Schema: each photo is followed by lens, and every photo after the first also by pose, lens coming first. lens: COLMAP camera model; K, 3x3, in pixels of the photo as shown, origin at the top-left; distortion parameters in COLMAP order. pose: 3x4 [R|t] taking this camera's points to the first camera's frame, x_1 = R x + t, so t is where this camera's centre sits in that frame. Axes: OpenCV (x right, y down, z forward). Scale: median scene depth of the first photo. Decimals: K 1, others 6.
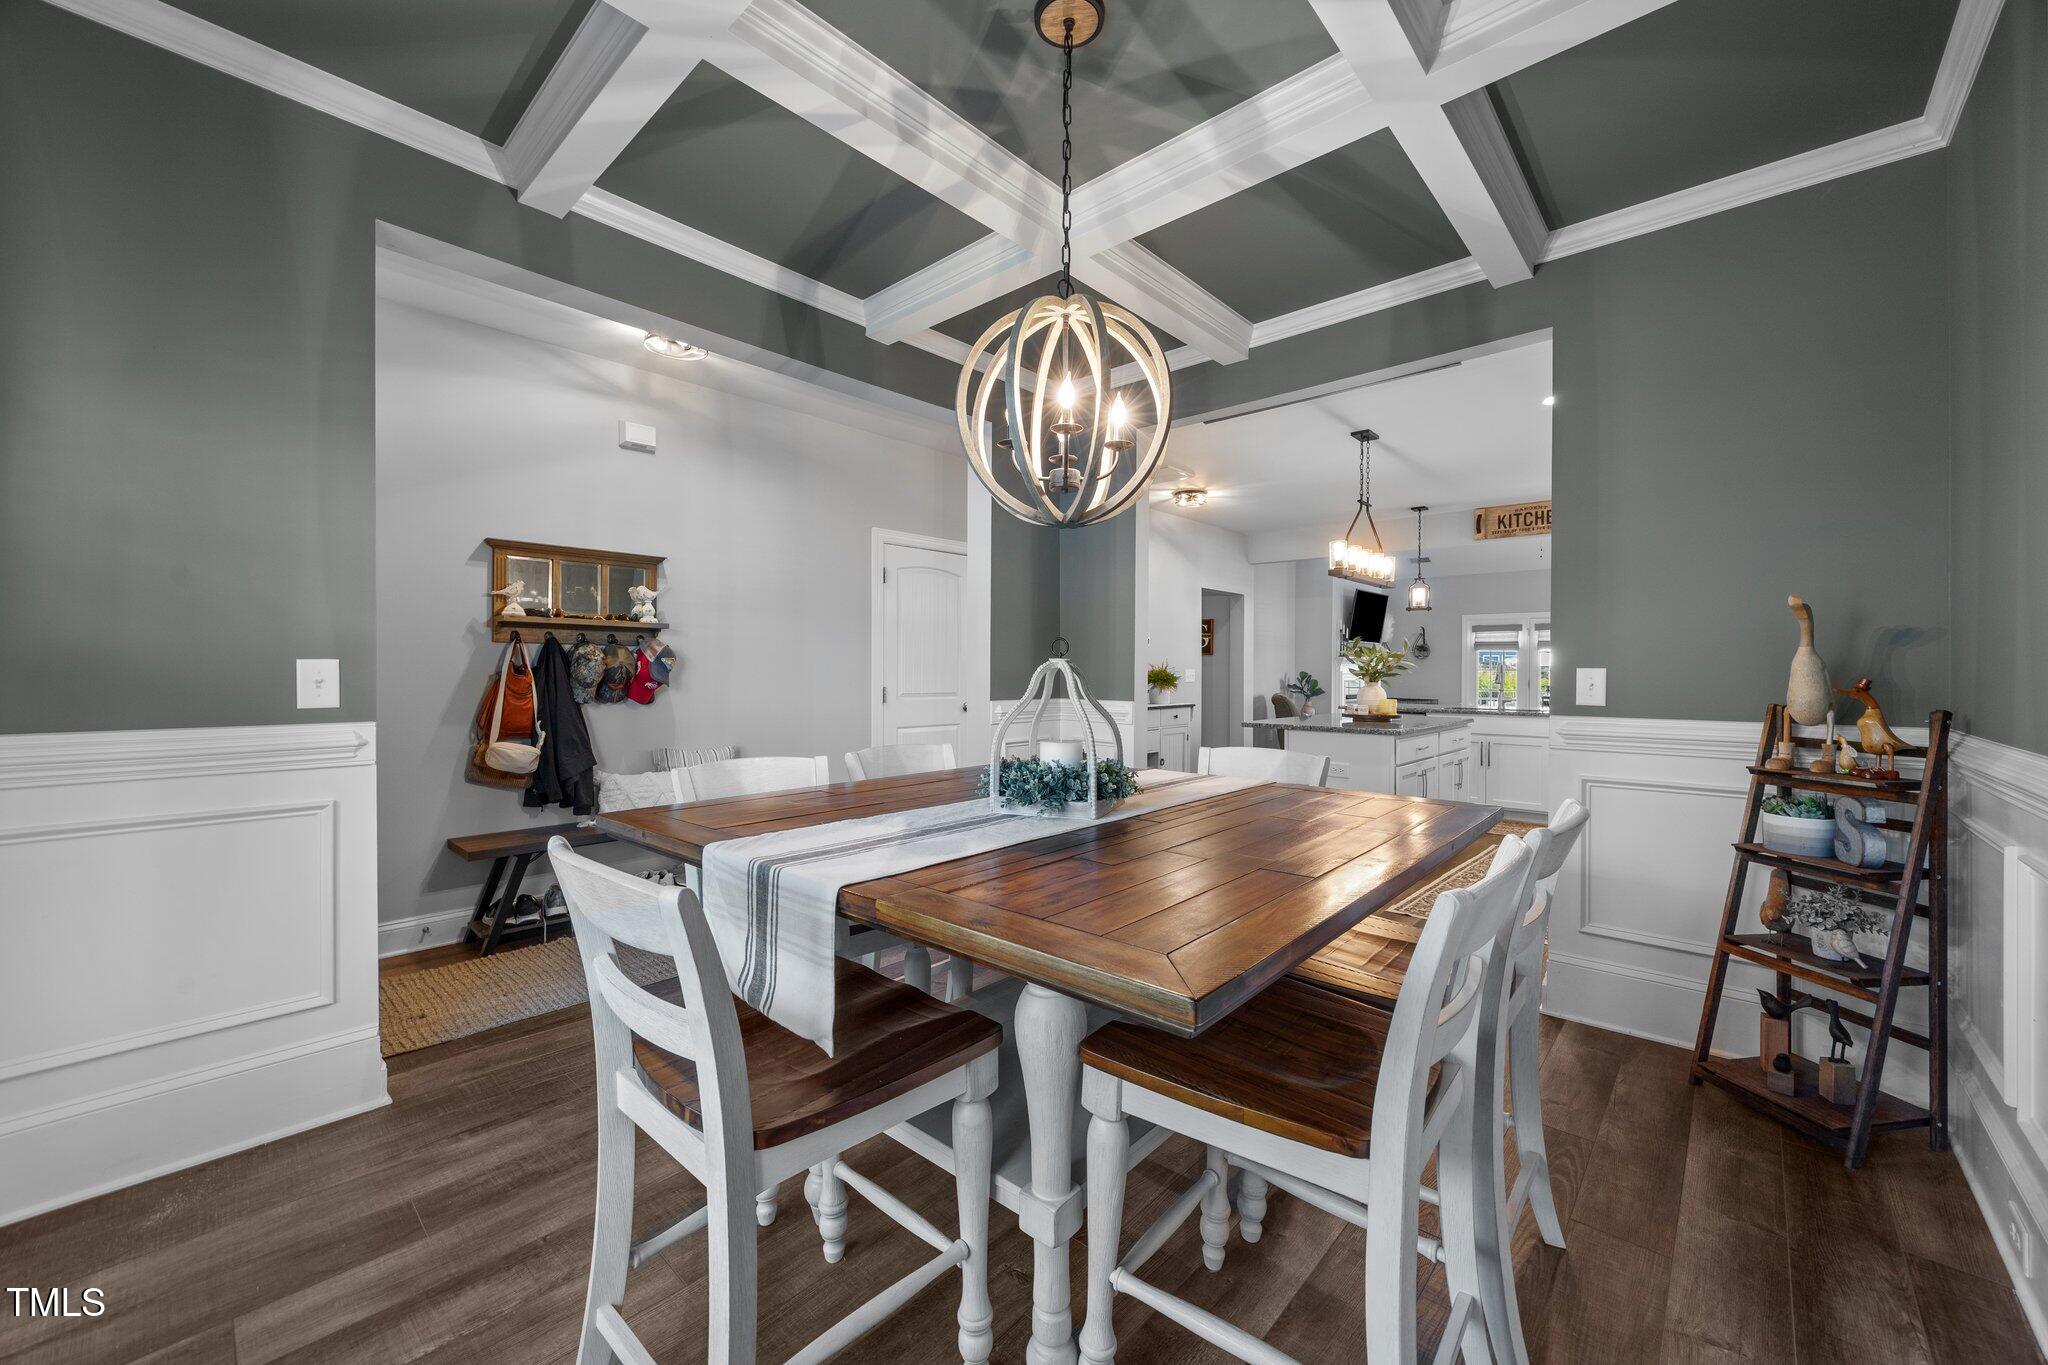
lens RADIAL K [[793.3, 0, 1025.4], [0, 793.3, 682.2], [0, 0, 1]] dist [0.000142, 0.000198]
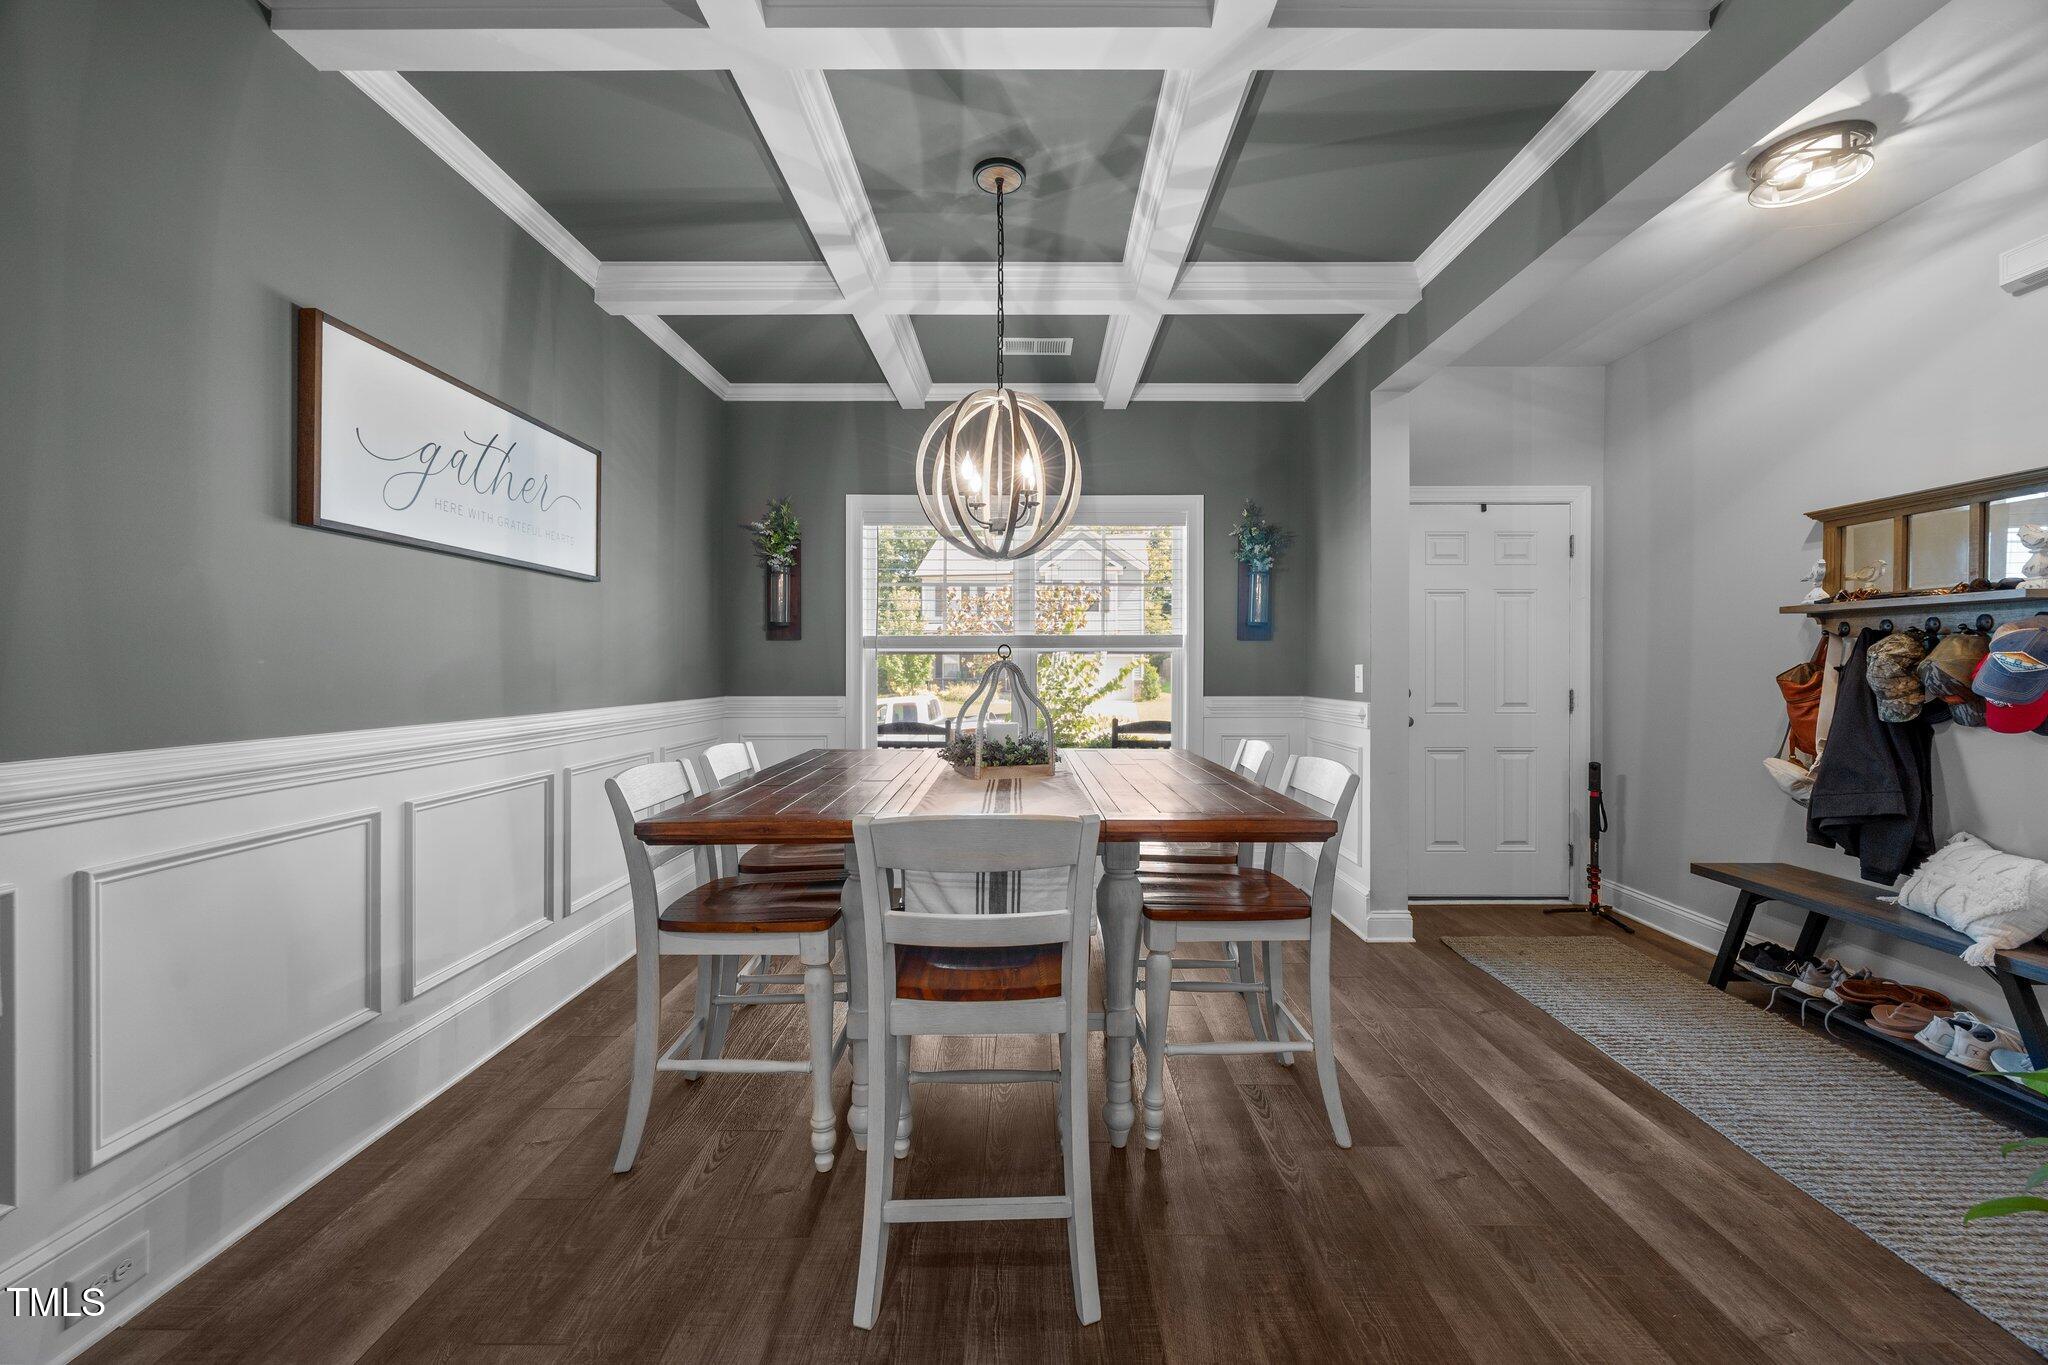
lens RADIAL K [[793.3, 0, 1036.0], [0, 793.3, 678.2], [0, 0, 1]] dist [0.000142, 0.000198]
pose [[-0.733941, -0.014186, -0.679065, 0.777994], [-0.020990, 0.999778, 0.001800, 0.007608], [0.678889, 0.015575, -0.734076, 1.743753]]
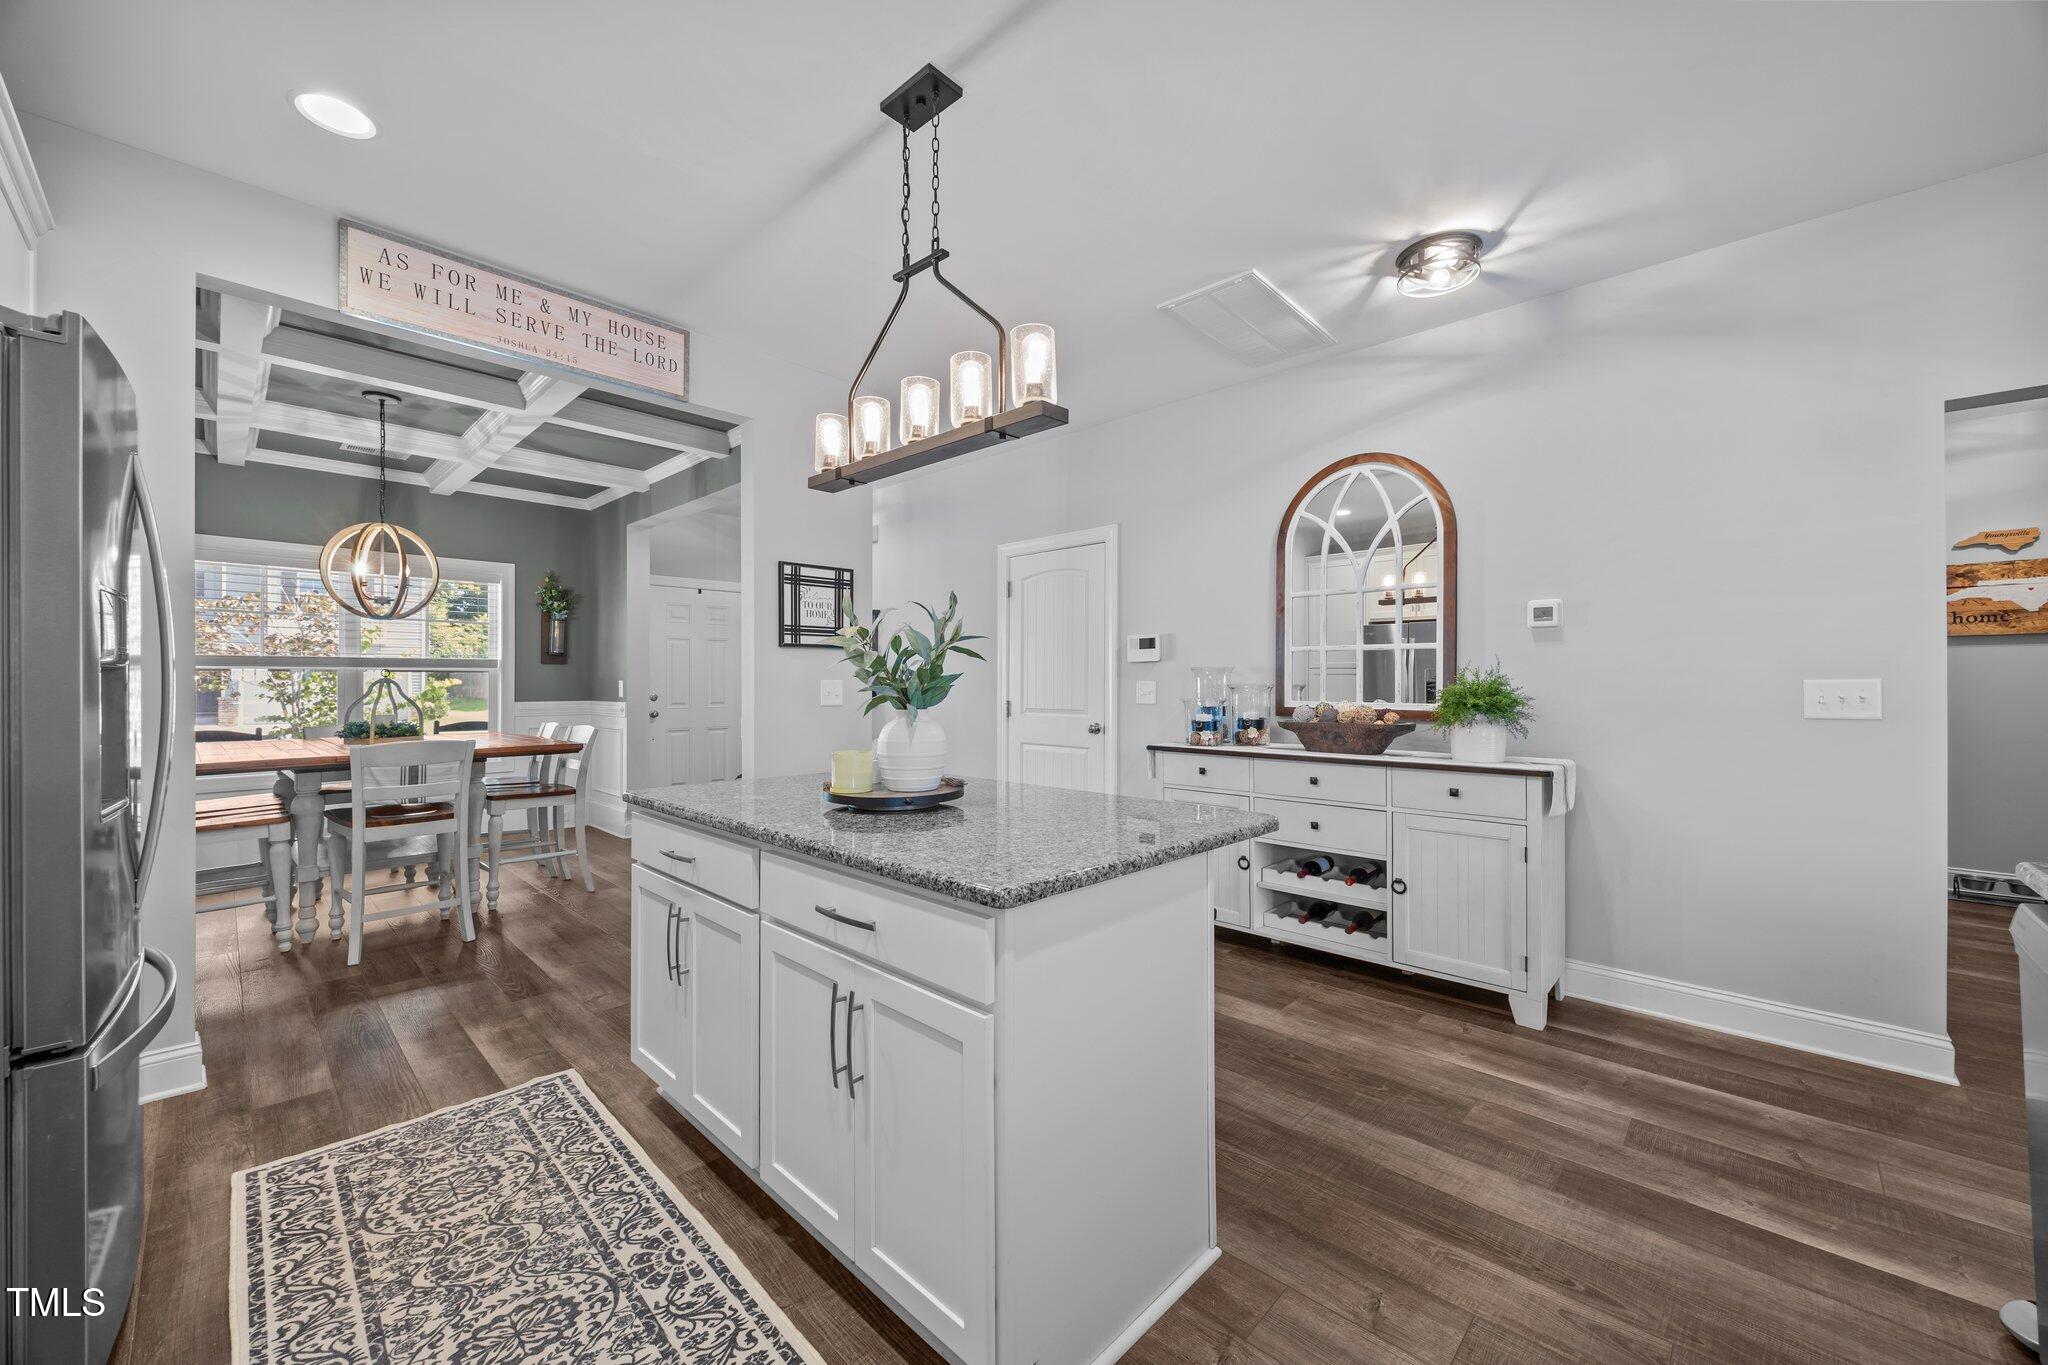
lens RADIAL K [[793.3, 0, 1019.9], [0, 793.3, 684.2], [0, 0, 1]] dist [0.000142, 0.000198]
pose [[-0.040175, -0.021339, -0.998965, 1.950120], [-0.010697, 0.999724, -0.020925, 0.024943], [0.999135, 0.009845, -0.040393, 2.535242]]
